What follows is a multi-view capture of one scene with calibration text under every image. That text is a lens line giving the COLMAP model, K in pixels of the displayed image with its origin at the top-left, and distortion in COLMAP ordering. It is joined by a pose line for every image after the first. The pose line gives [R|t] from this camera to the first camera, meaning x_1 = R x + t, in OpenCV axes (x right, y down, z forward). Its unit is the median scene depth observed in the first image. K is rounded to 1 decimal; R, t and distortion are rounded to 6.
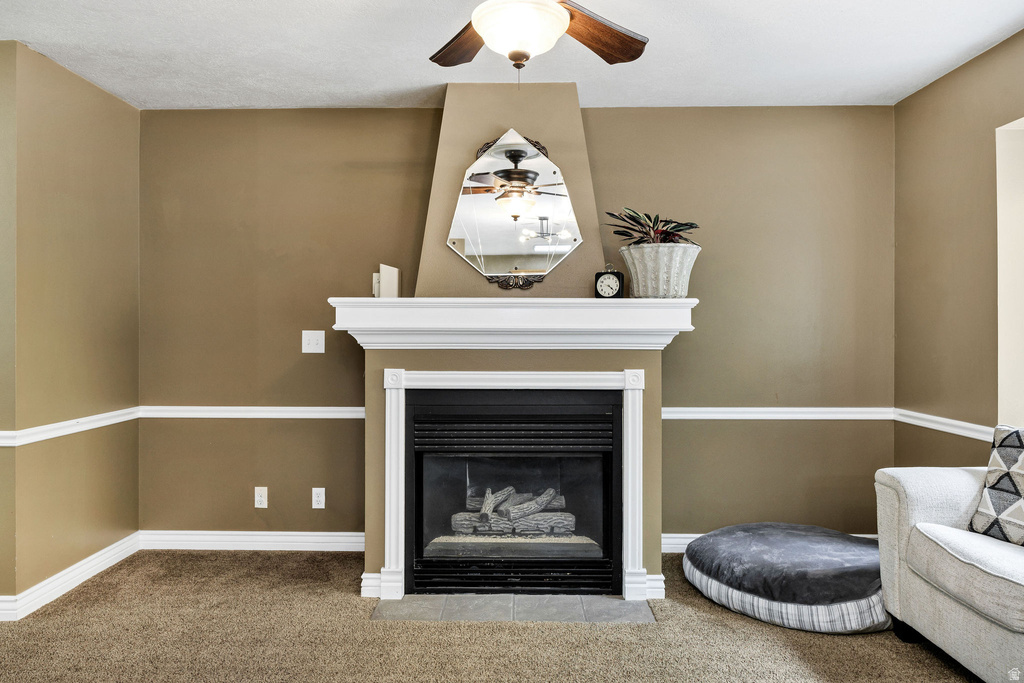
lens RADIAL K [[677.1, 0, 512.0], [0, 677.1, 341.5], [0, 0, 1]] dist [0.006848, 0.001913]
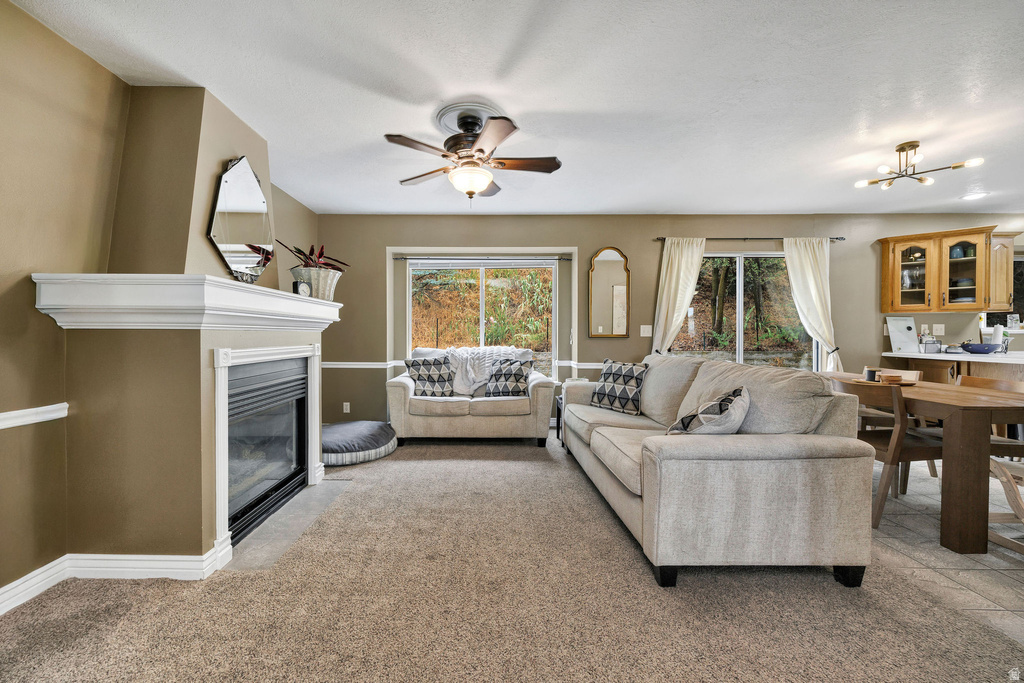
lens RADIAL K [[421.2, 0, 481.0], [0, 421.2, 335.4], [0, 0, 1]] dist [-0.001118, -0.000345]
pose [[0.001405, -0.004127, 0.999990, -0.835001], [0.007827, 0.999961, 0.004116, 0.021440], [-0.999968, 0.007821, 0.001437, 0.595897]]
